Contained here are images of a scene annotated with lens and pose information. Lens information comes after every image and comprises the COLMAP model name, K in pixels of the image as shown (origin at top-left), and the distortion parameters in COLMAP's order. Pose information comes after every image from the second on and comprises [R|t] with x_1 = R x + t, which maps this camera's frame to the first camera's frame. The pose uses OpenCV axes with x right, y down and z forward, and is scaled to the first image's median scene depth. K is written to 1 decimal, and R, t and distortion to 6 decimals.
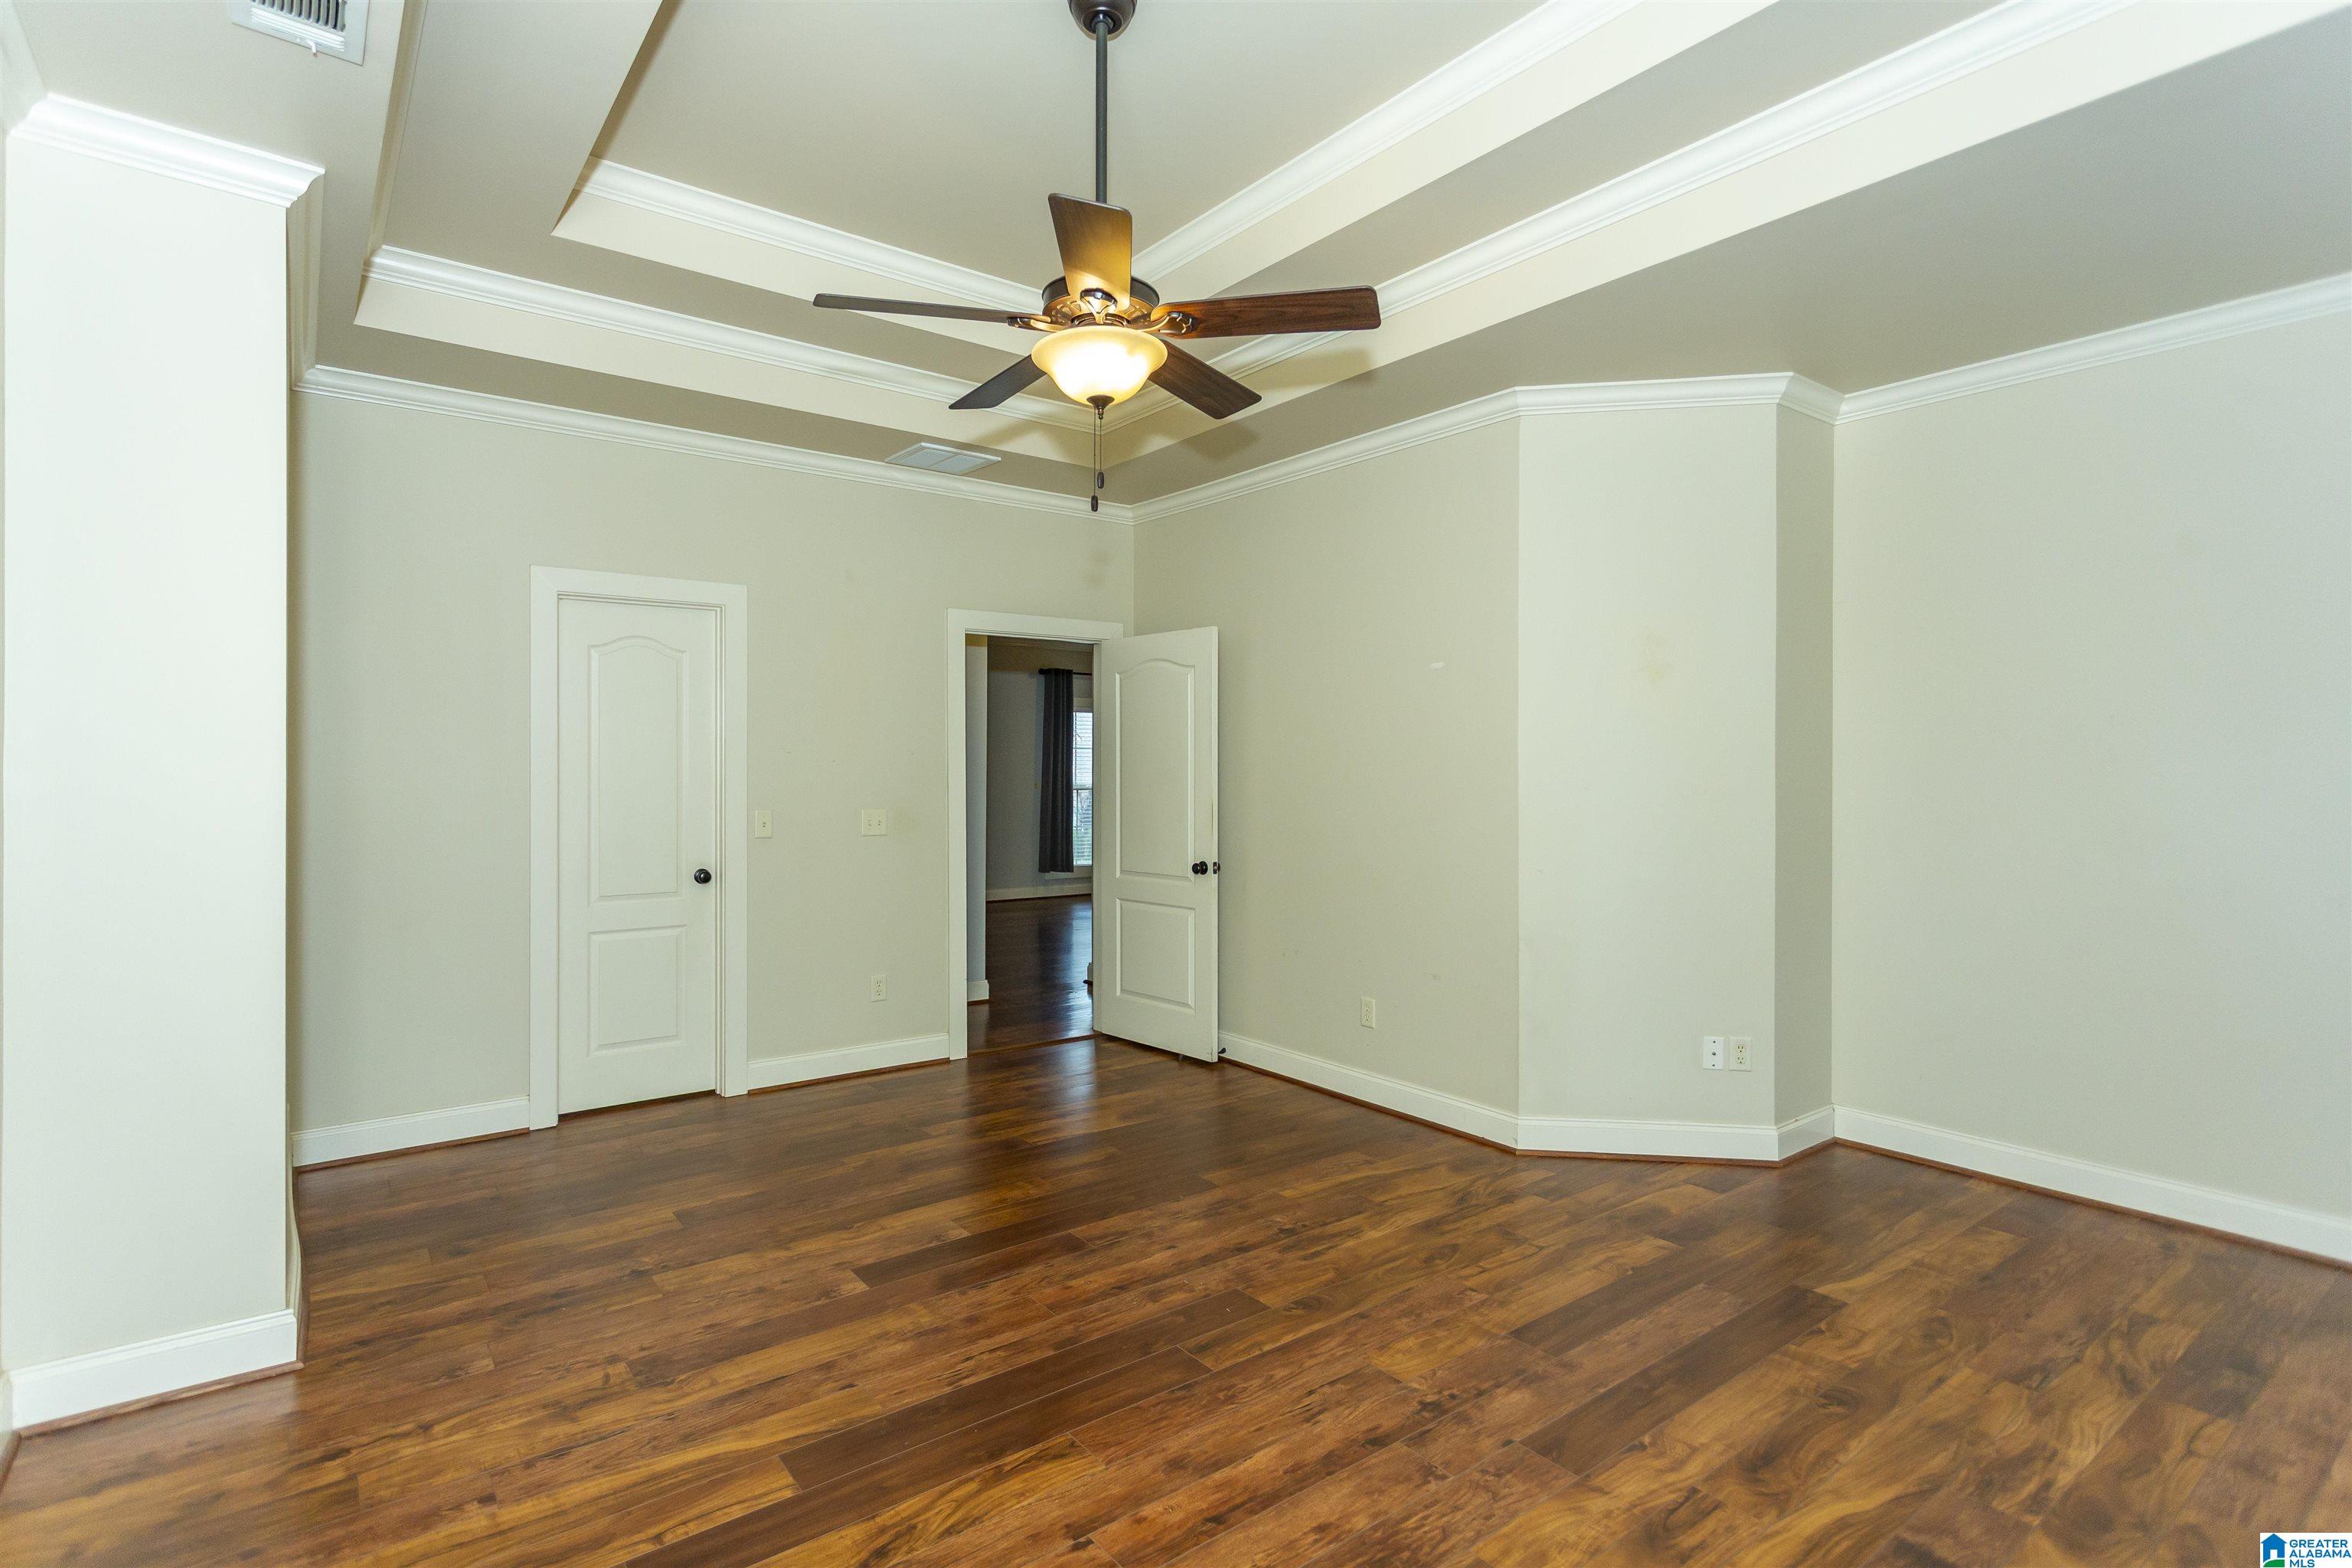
lens RADIAL K [[1148.1, 0, 1167.4], [0, 1148.1, 755.5], [0, 0, 1]] dist [0.001764, 0.000755]
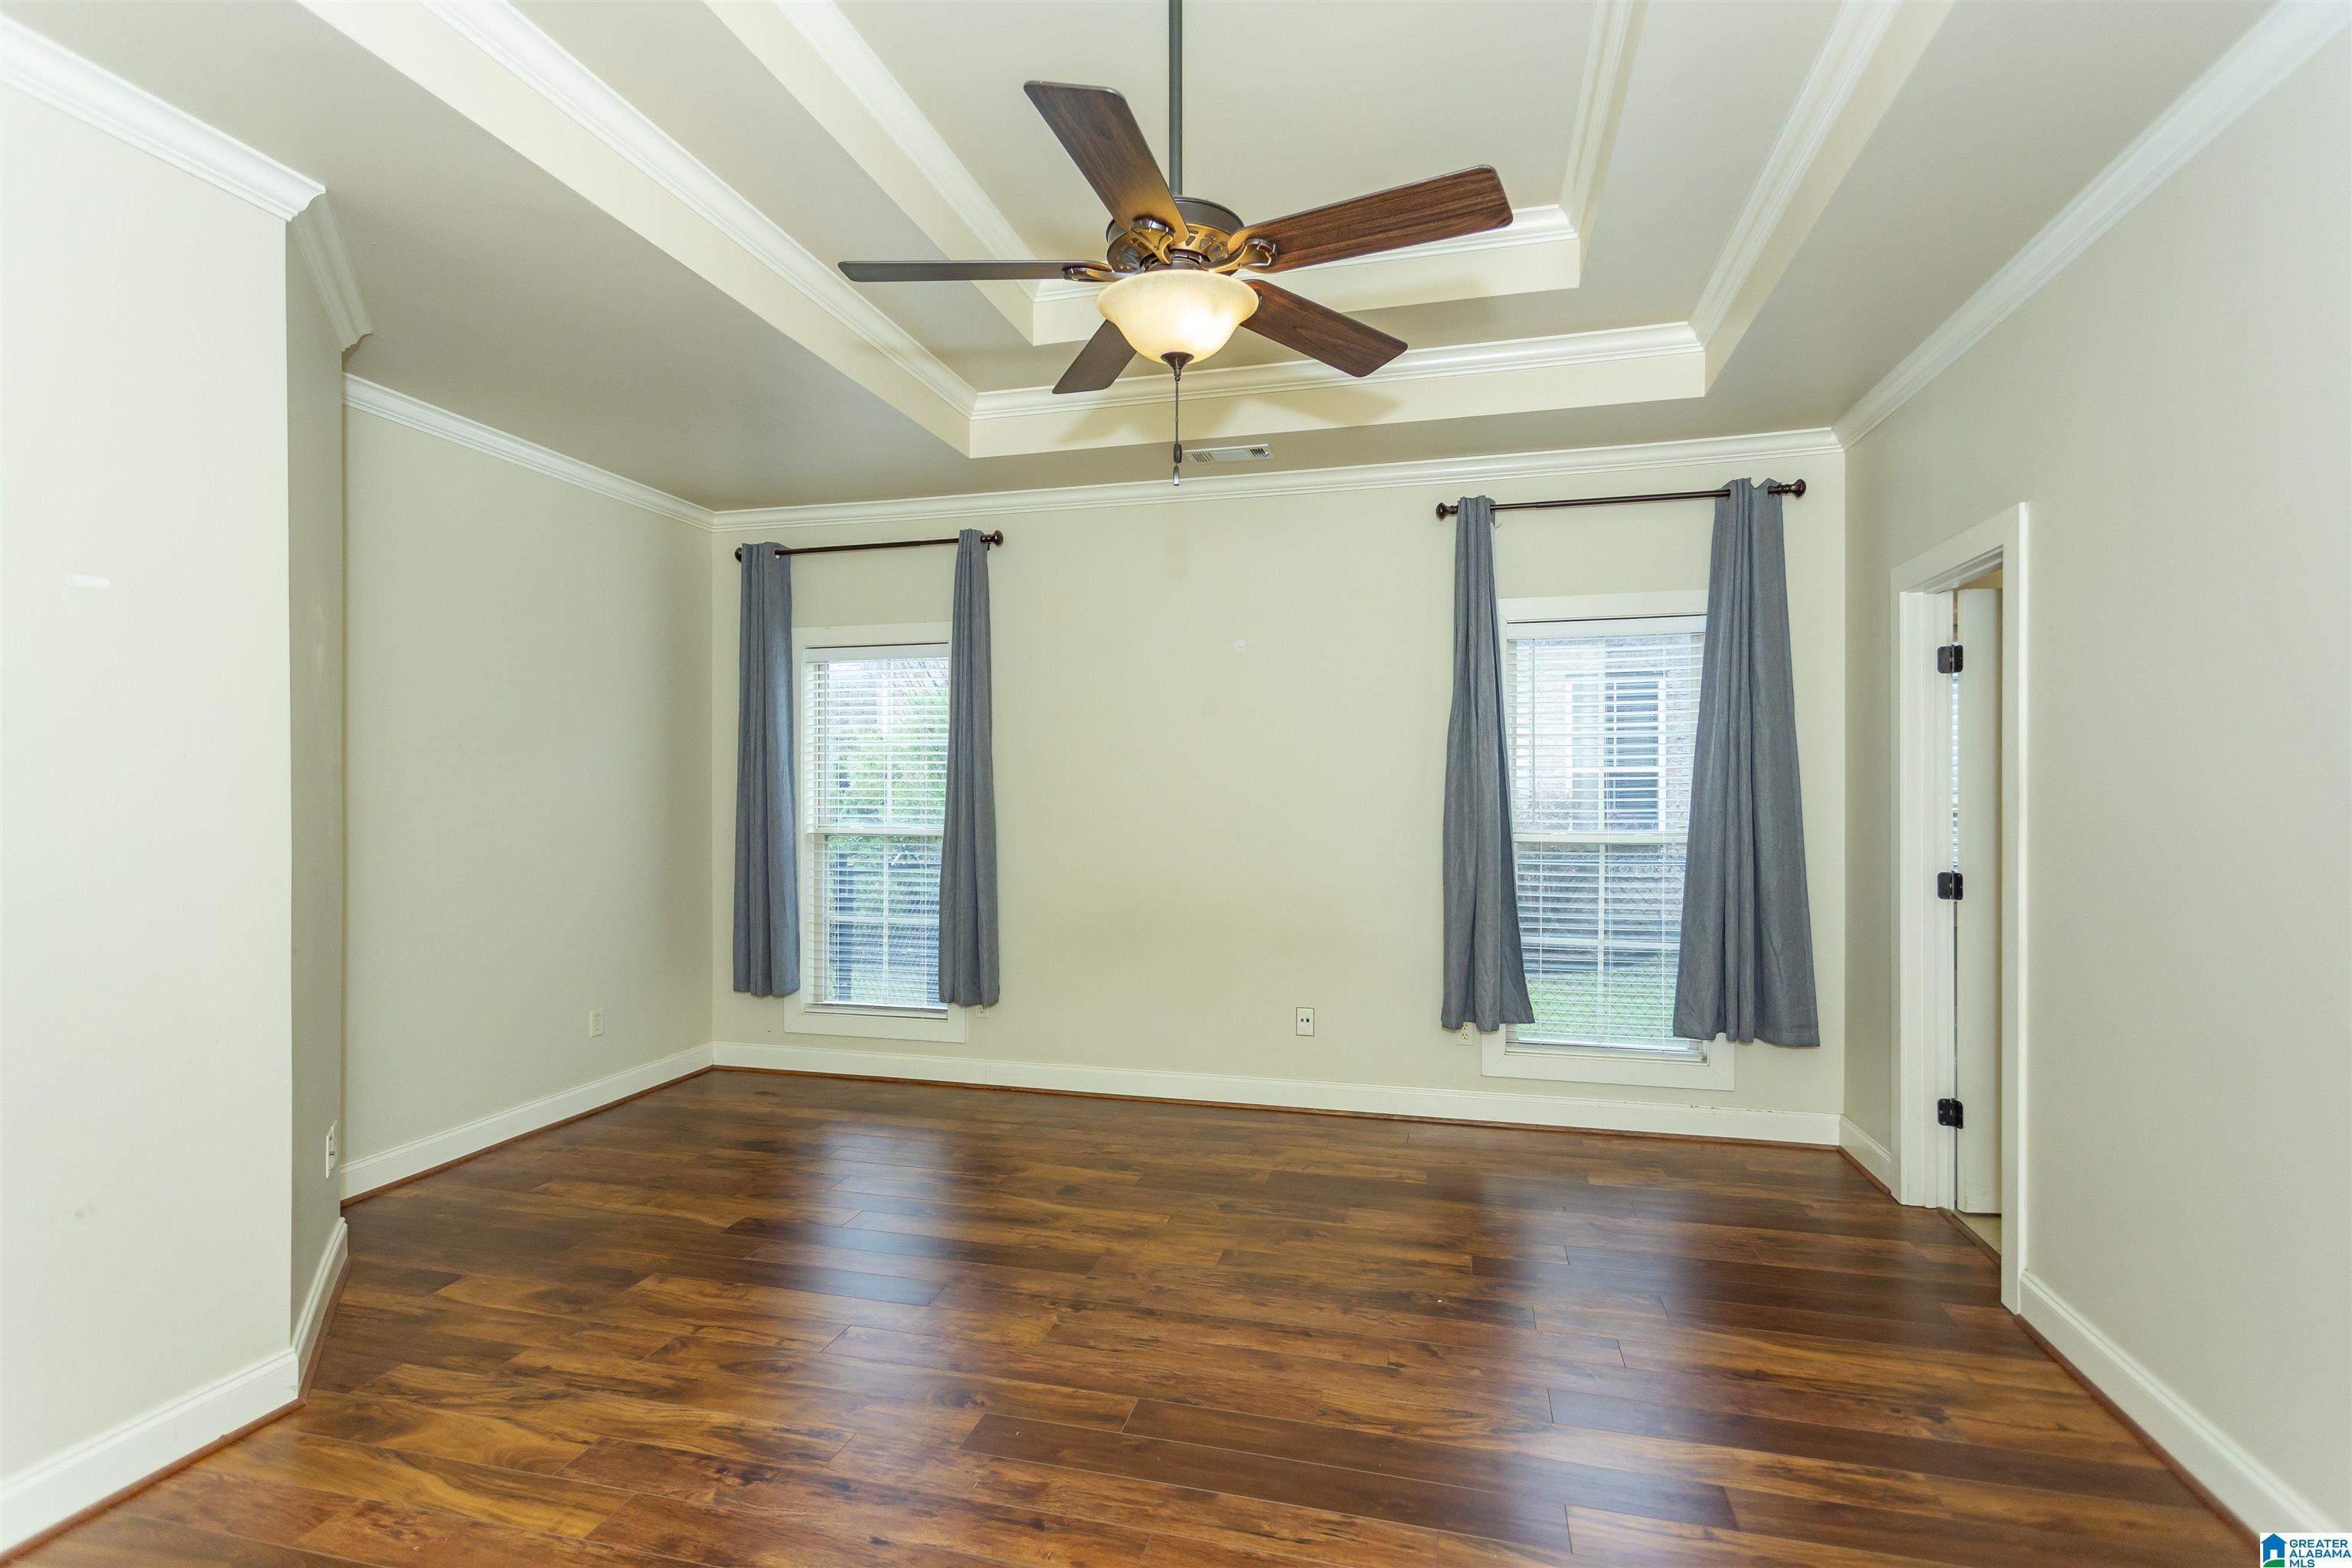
lens RADIAL K [[1091.1, 0, 1152.3], [0, 1091.1, 802.1], [0, 0, 1]] dist [0.001070, 0.000428]
pose [[-0.606482, -0.012020, 0.795006, -0.651890], [-0.014460, 0.999887, 0.004087, 0.008536], [-0.794966, -0.009018, -0.606587, 1.427611]]
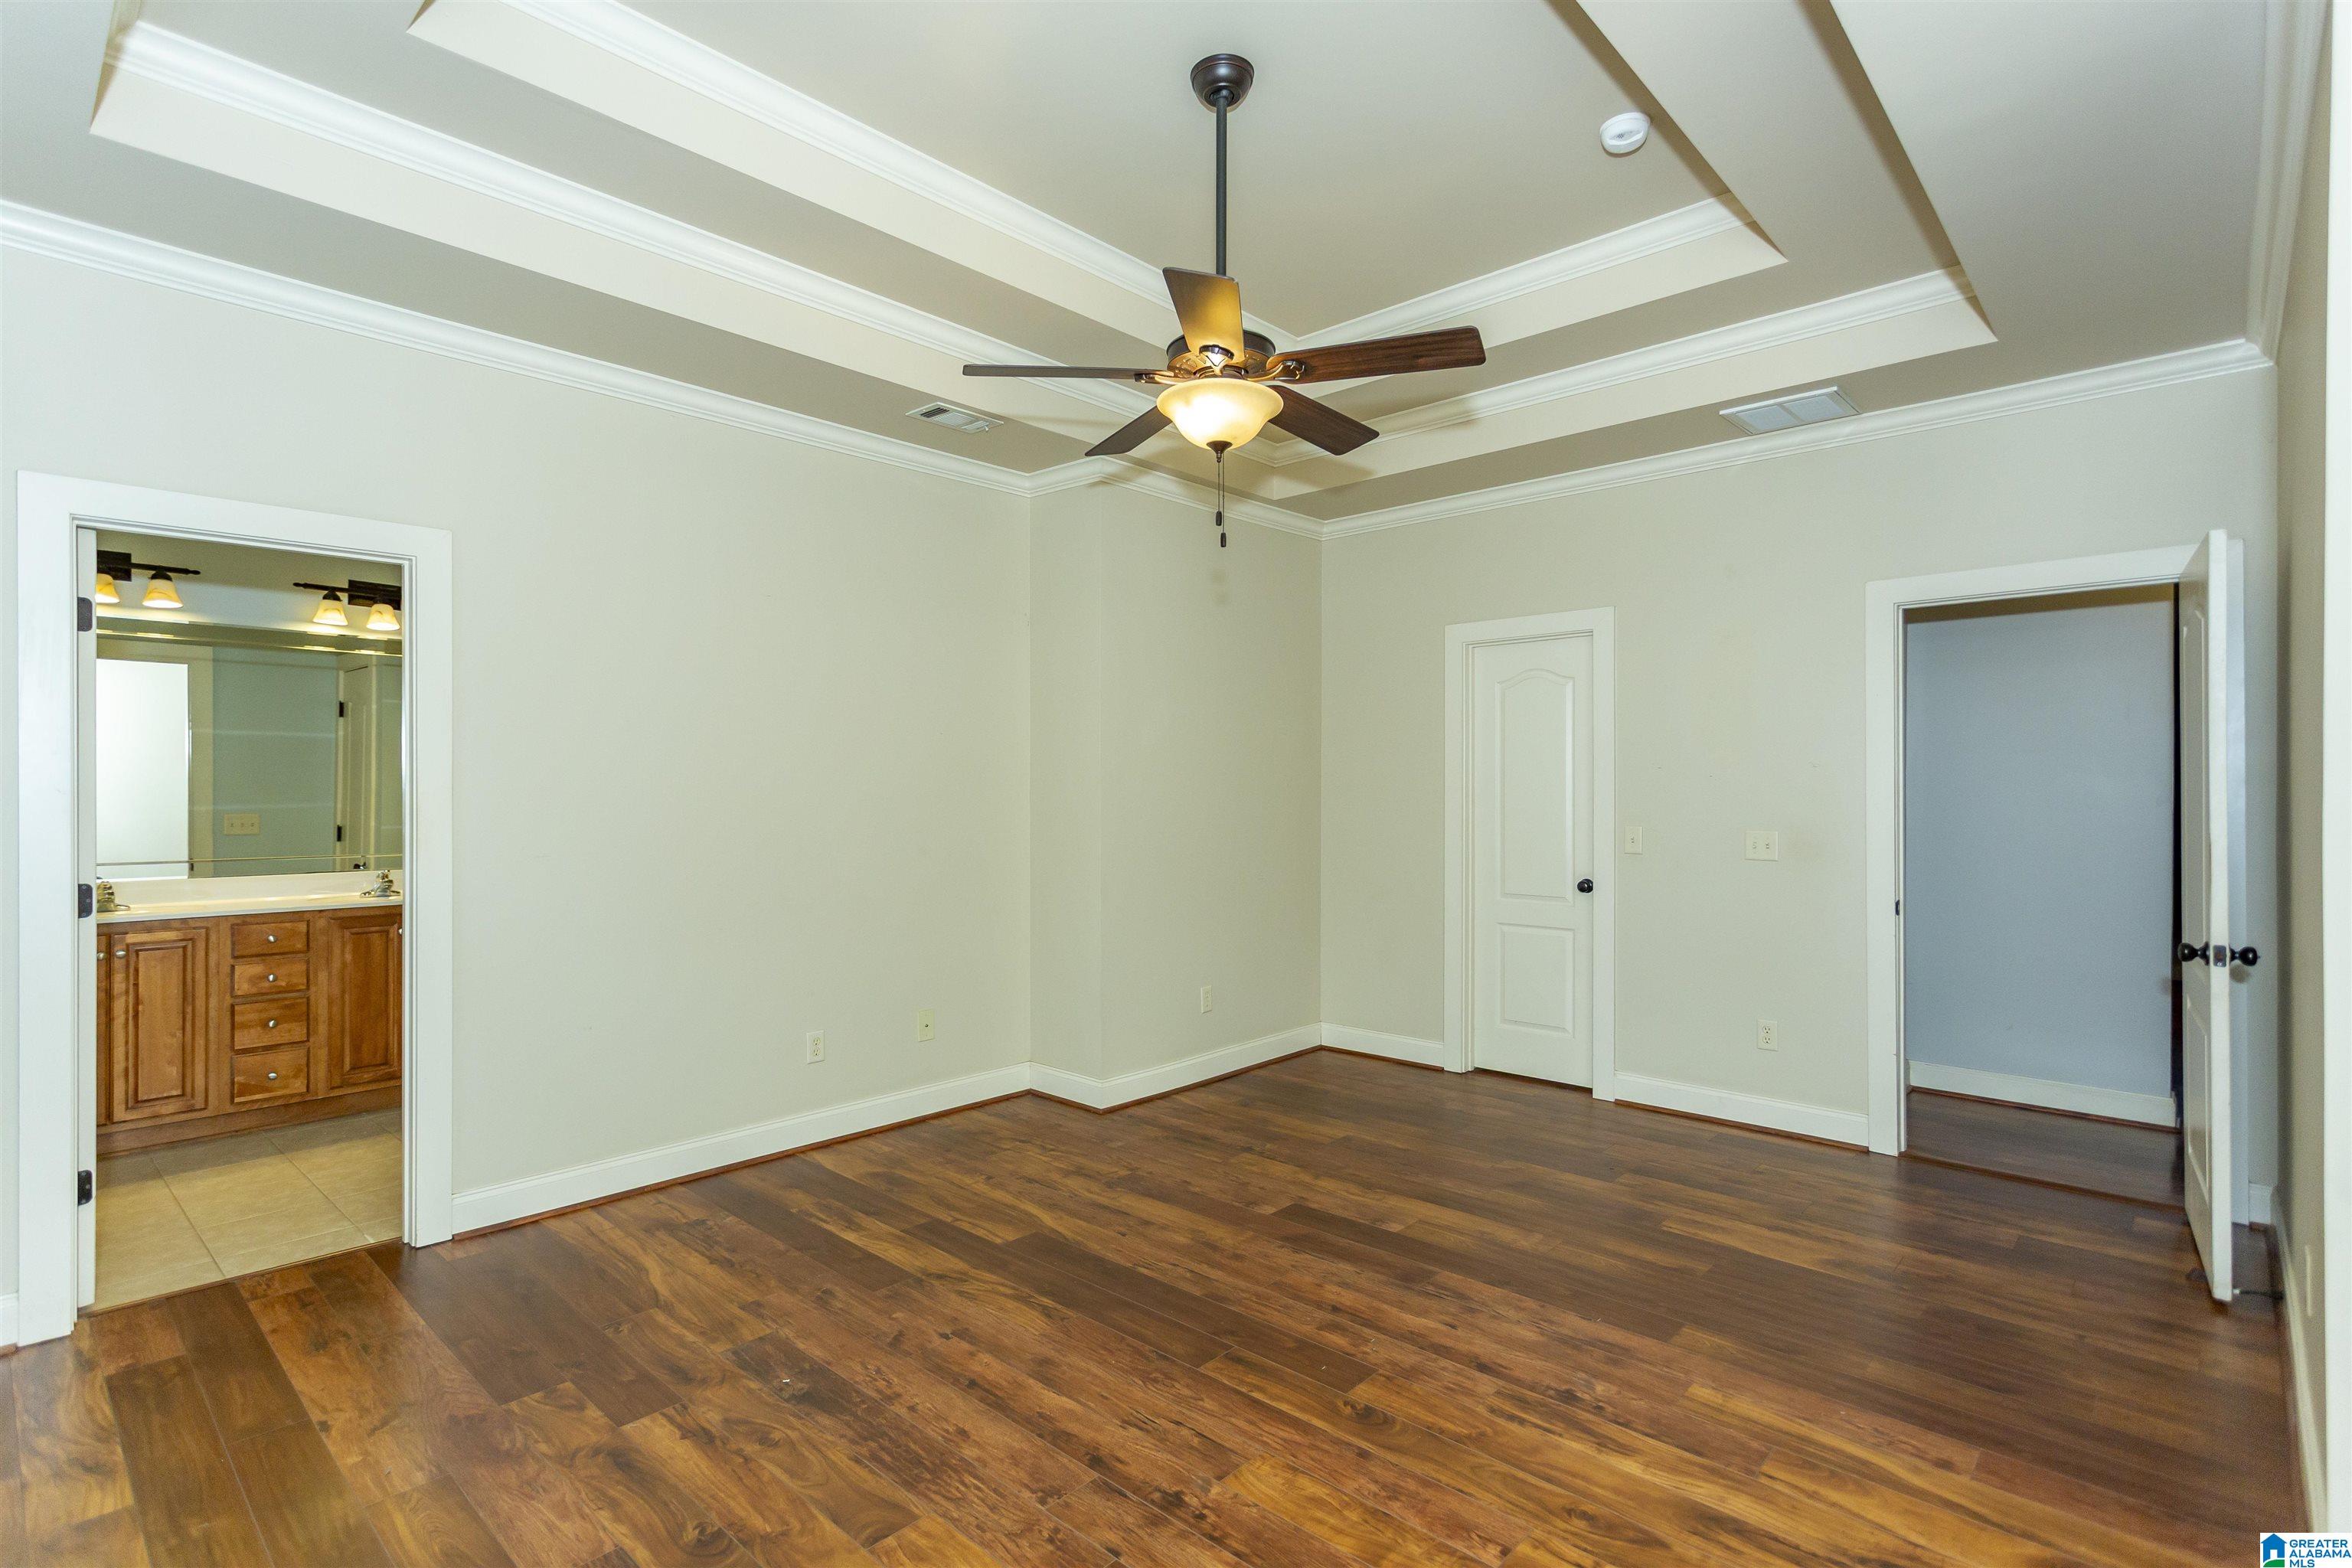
lens RADIAL K [[1127.5, 0, 1163.9], [0, 1127.5, 778.0], [0, 0, 1]] dist [0.003684, 0.001491]
pose [[0.162256, -0.011355, -0.986683, 0.941674], [0.014775, 0.999850, -0.009077, 0.014127], [0.986638, -0.013106, 0.162399, 0.736963]]
